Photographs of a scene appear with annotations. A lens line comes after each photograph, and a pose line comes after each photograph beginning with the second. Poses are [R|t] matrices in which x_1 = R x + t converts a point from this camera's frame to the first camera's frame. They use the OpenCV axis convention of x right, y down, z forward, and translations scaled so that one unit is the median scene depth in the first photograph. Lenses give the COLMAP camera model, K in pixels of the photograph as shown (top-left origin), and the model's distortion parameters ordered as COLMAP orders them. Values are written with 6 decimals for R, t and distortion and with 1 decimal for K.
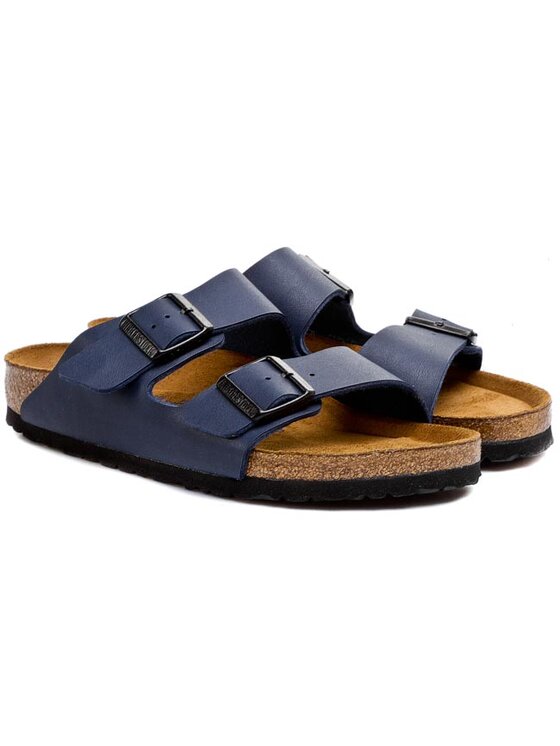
lens RADIAL K [[3131.9, 0, 279.6], [0, 3131.9, 372.6], [0, 0, 1]] dist [-0.049120, 0.000000]
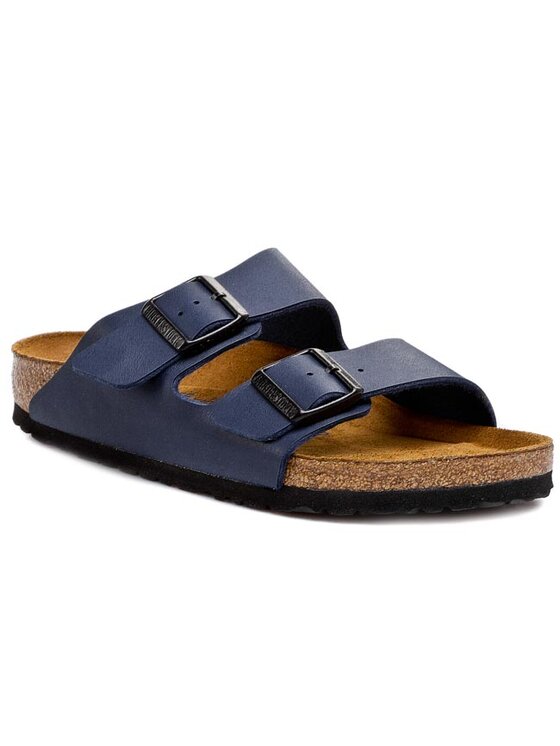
lens RADIAL K [[3131.9, 0, 280.5], [0, 3131.9, 373.4], [0, 0, 1]] dist [-0.049120, 0.000000]
pose [[0.999240, 0.008375, -0.038066, 0.021317], [-0.008185, 0.999953, 0.005142, -0.002695], [0.038107, -0.004826, 0.999262, 0.124700]]
